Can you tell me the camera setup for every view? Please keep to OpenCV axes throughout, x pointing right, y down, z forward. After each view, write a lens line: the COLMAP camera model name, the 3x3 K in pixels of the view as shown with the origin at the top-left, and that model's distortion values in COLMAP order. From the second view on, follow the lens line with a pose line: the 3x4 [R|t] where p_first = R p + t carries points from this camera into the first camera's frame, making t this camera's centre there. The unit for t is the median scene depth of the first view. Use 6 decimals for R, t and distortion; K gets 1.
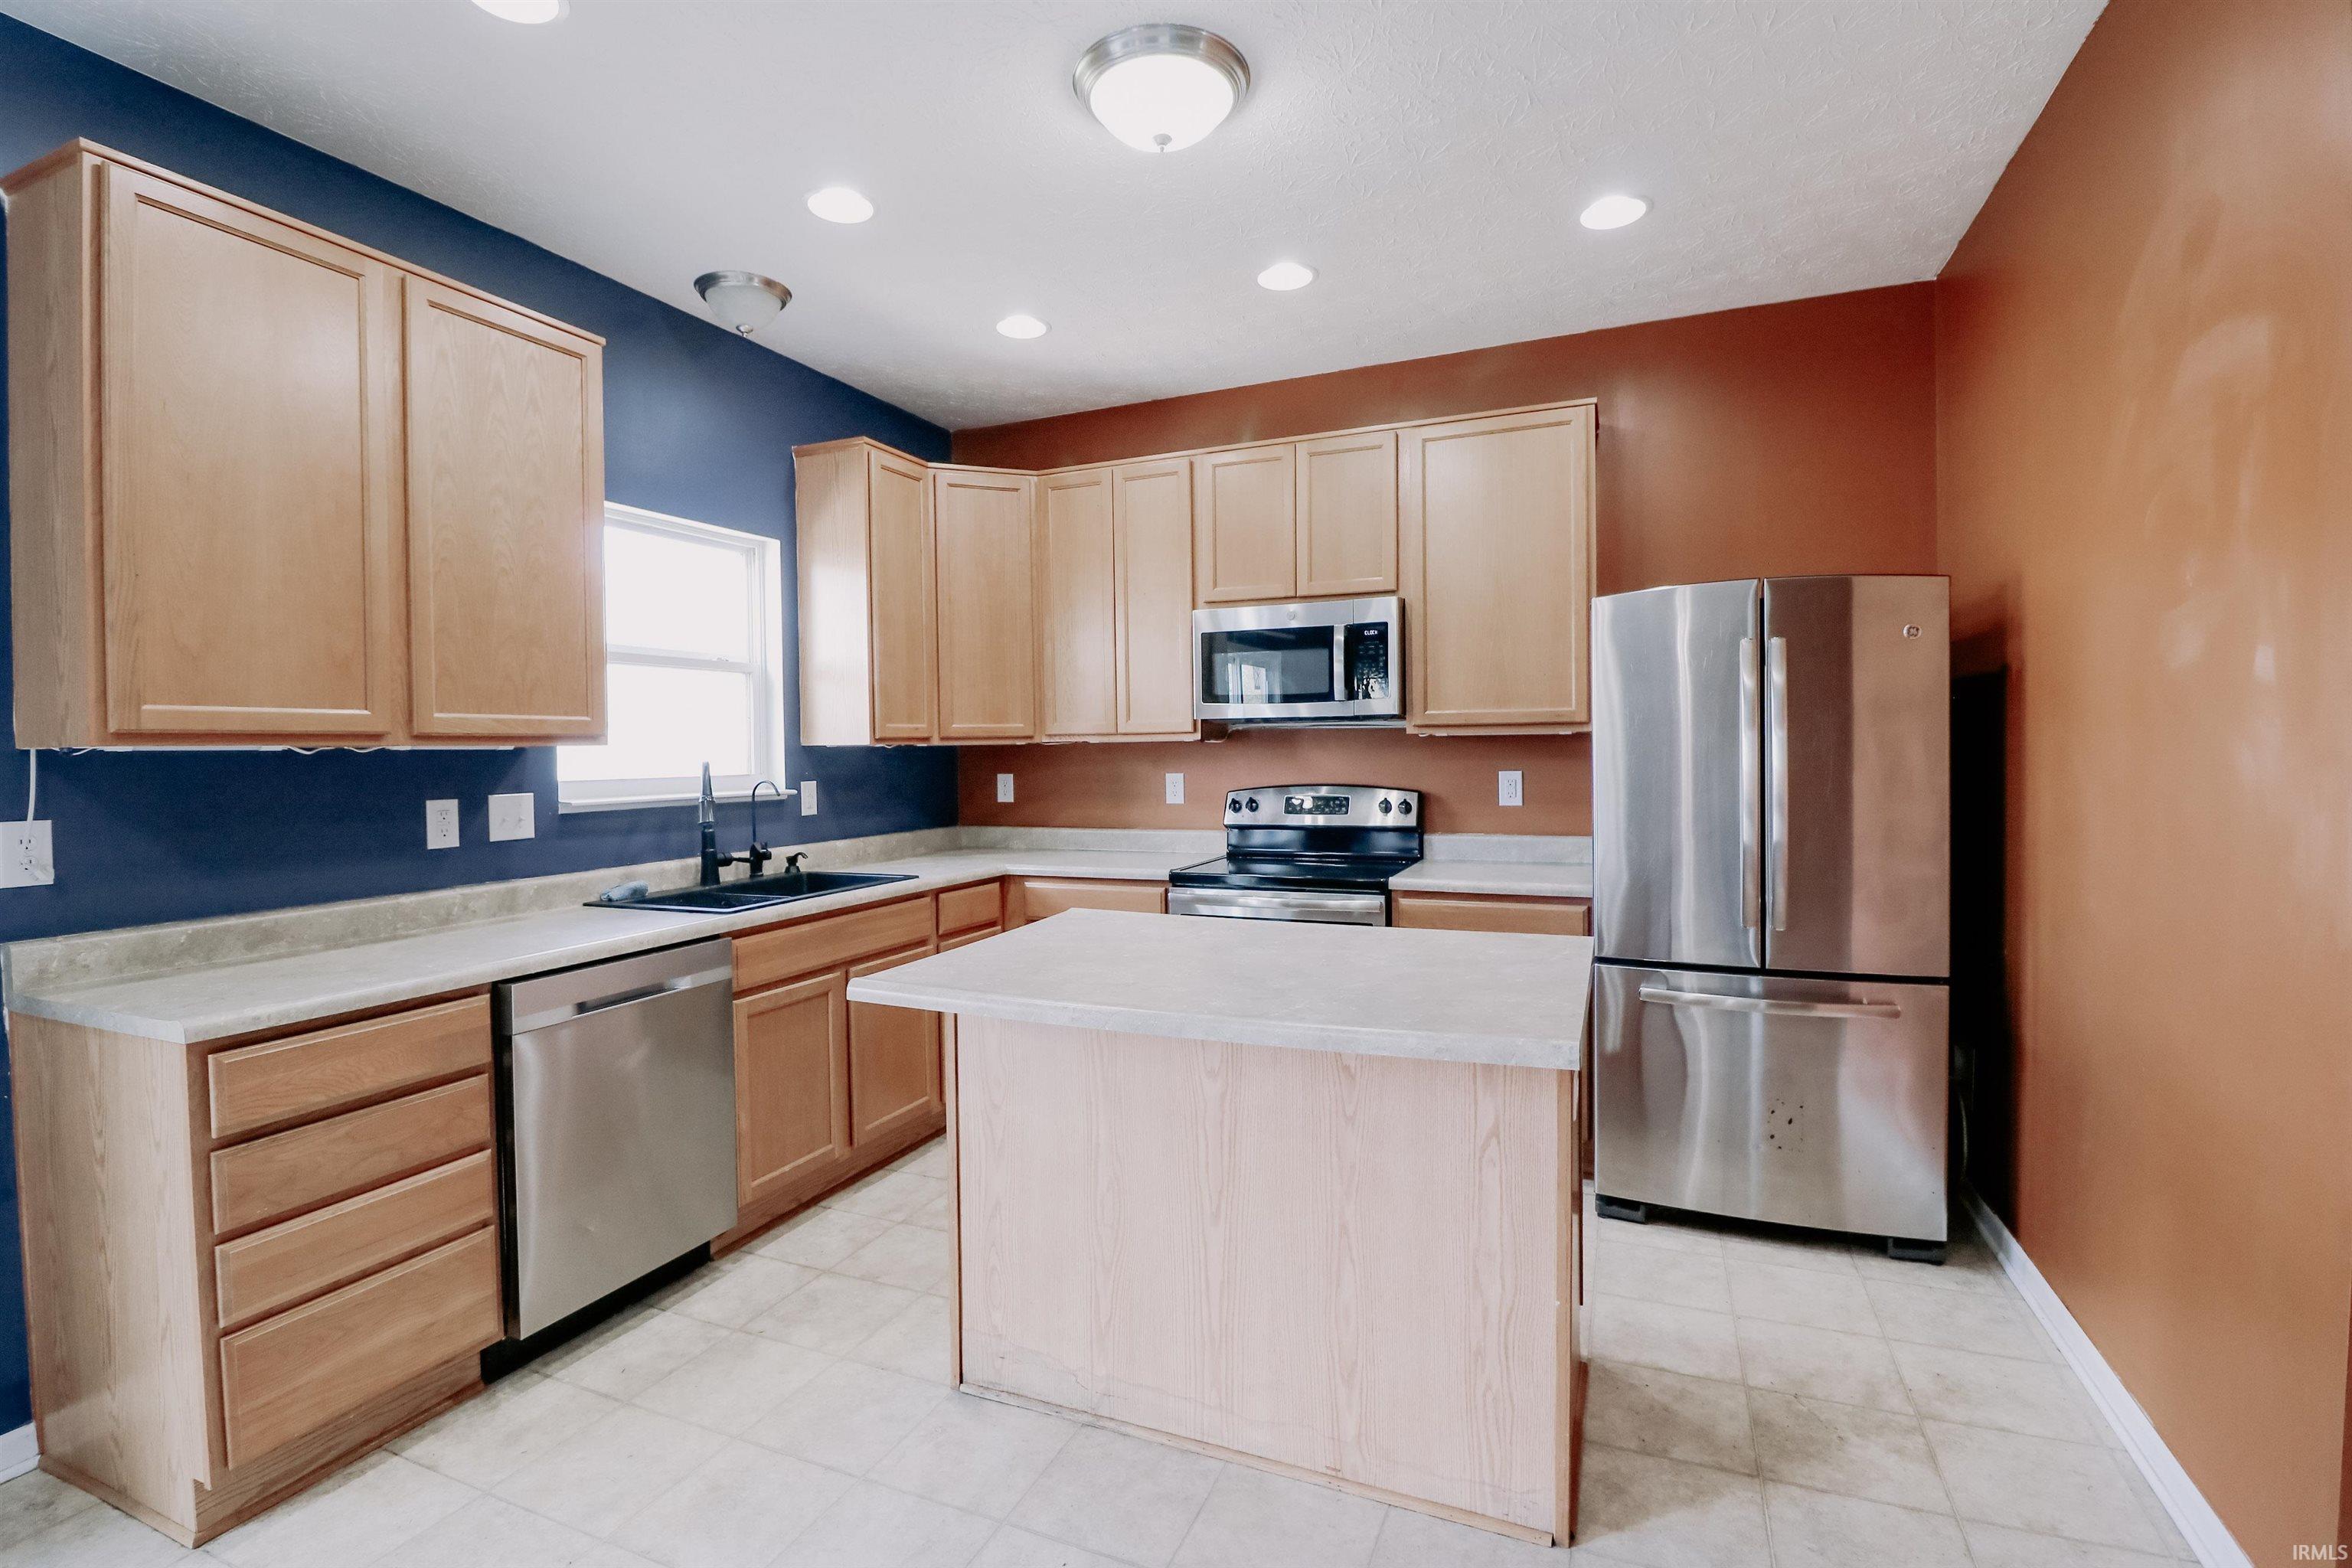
lens RADIAL K [[1077.7, 0, 1176.5], [0, 1077.7, 774.3], [0, 0, 1]] dist [-0.014282, -0.002923]
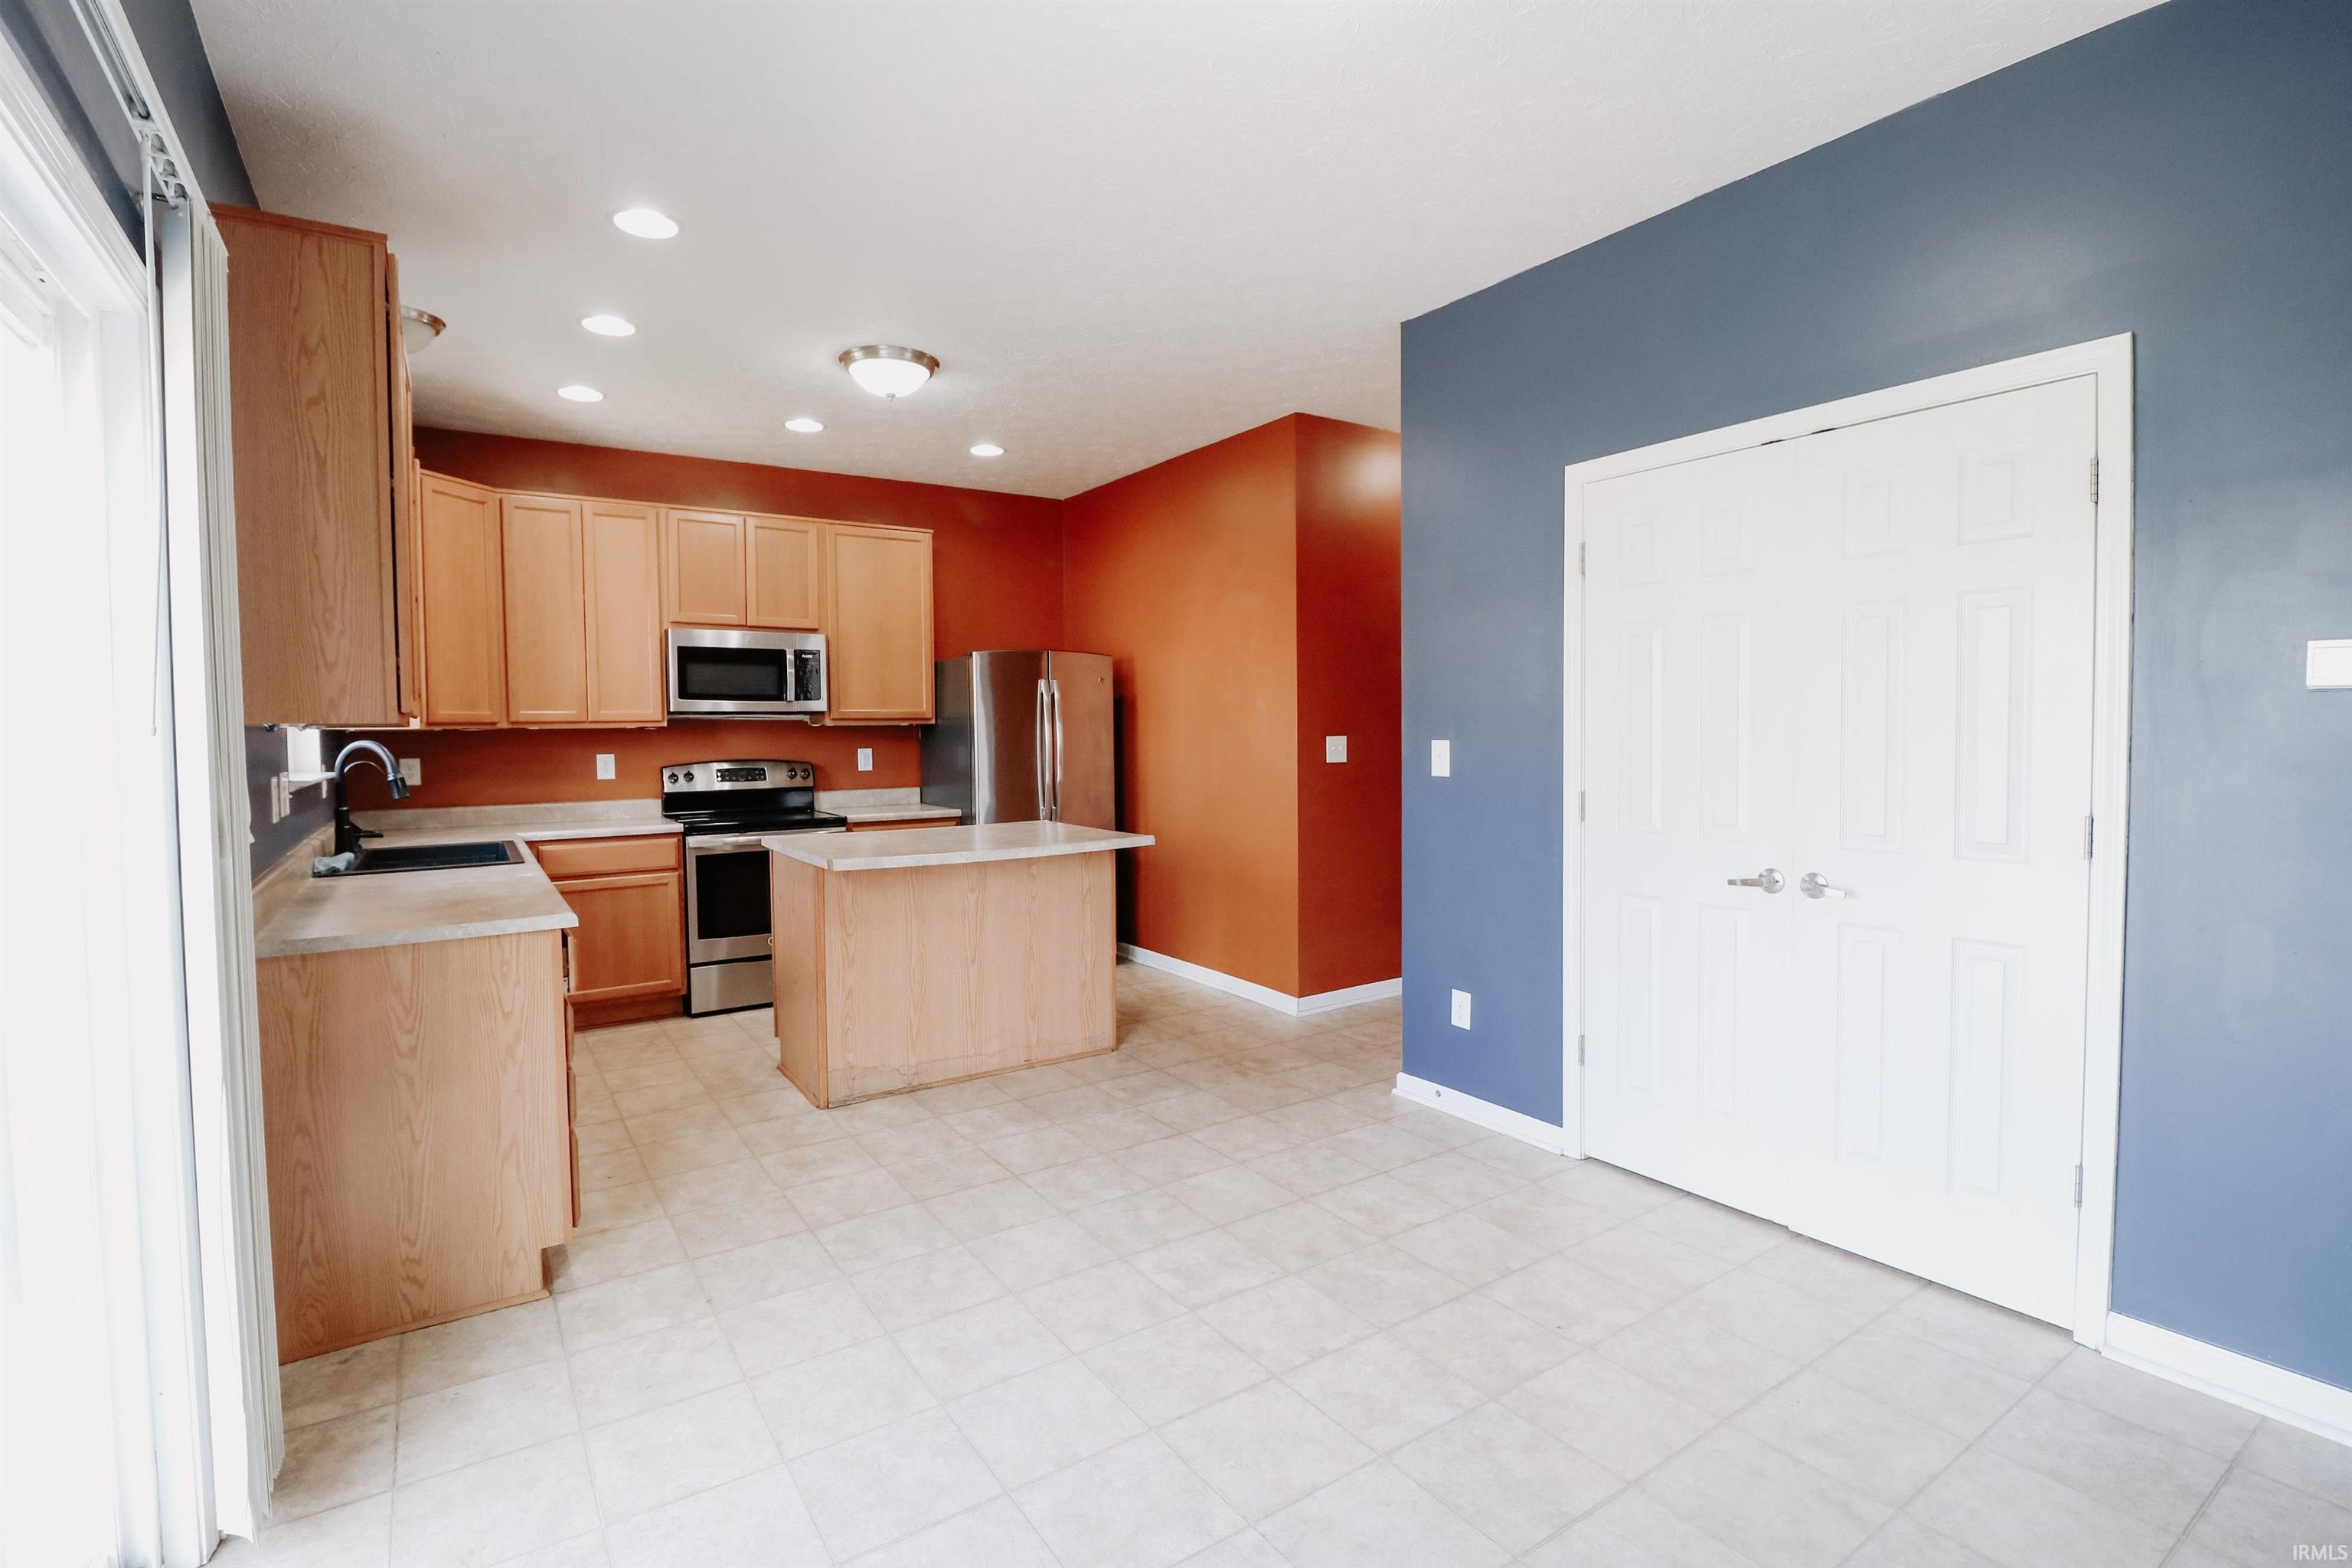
lens RADIAL K [[1077.7, 0, 1160.1], [0, 1077.7, 778.6], [0, 0, 1]] dist [-0.014282, -0.002923]
pose [[0.548191, -0.031094, 0.835775, -0.804968], [0.021408, 0.999503, 0.023144, 0.014387], [-0.836079, 0.005205, 0.548584, -0.230394]]
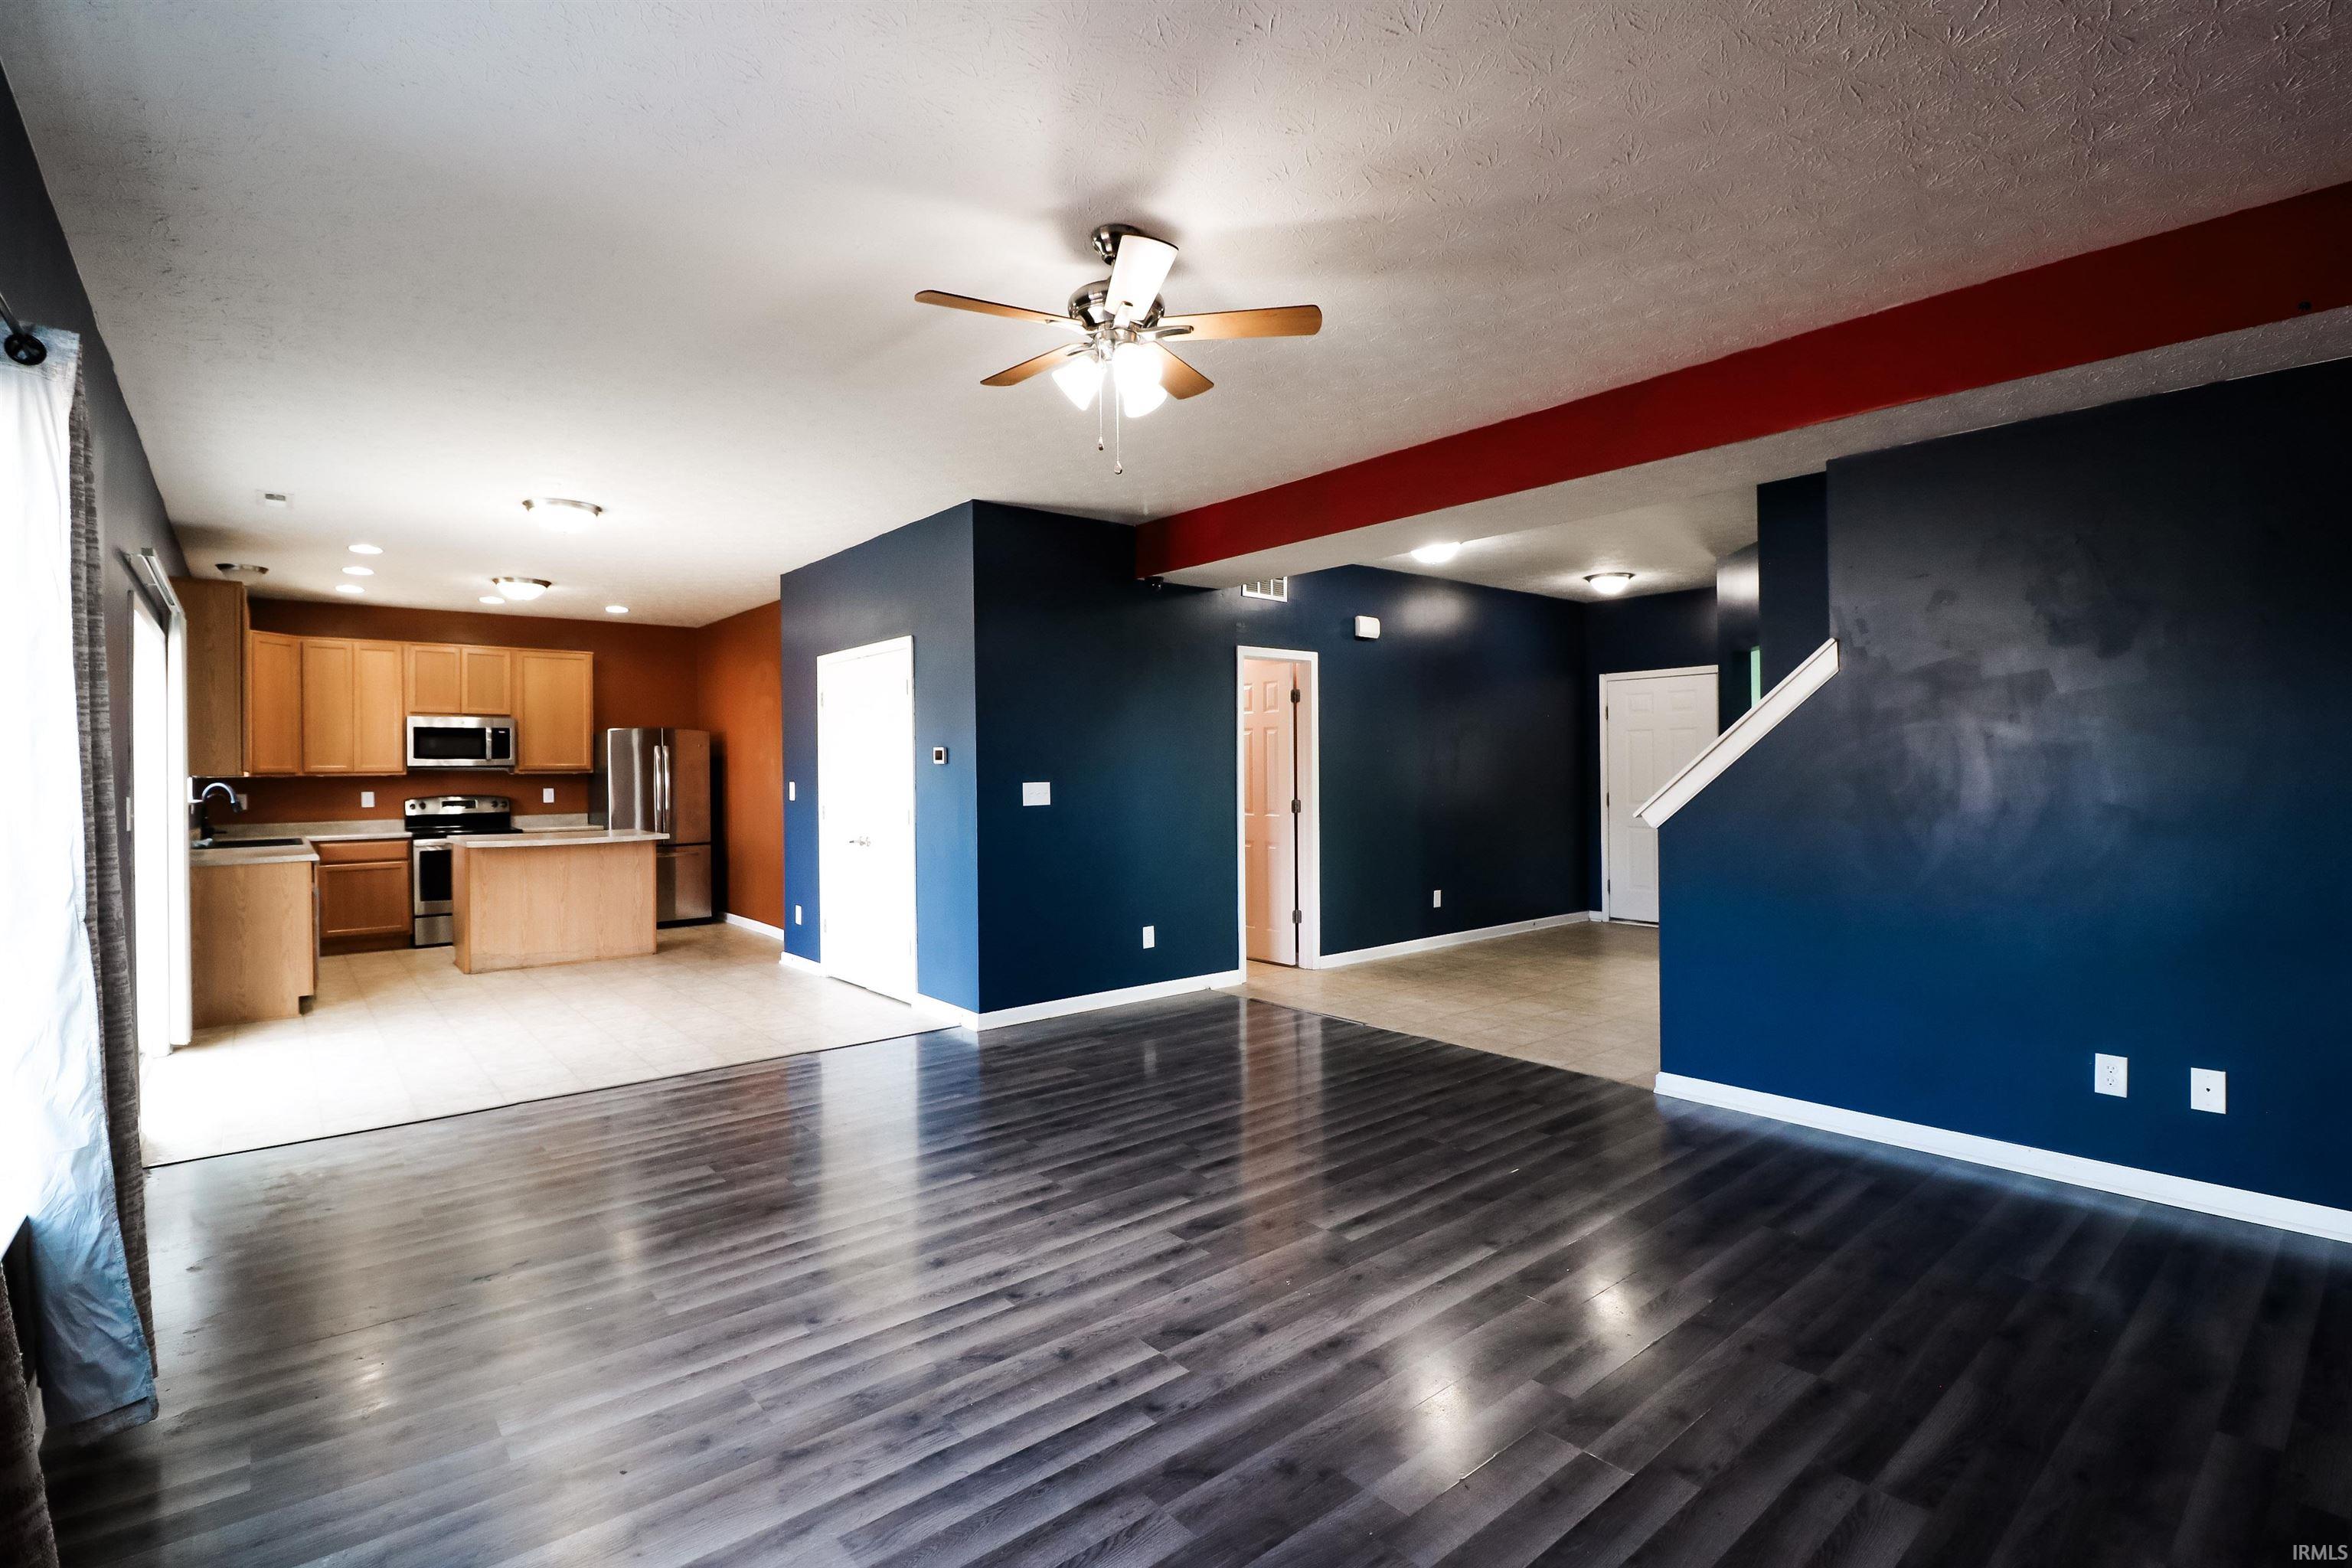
lens RADIAL K [[1077.7, 0, 1161.6], [0, 1077.7, 772.3], [0, 0, 1]] dist [-0.014282, -0.002923]
pose [[0.452056, 0.006902, 0.891963, -1.317851], [0.024628, 0.999492, -0.020216, 0.046980], [-0.891650, 0.031106, 0.451656, -1.443749]]
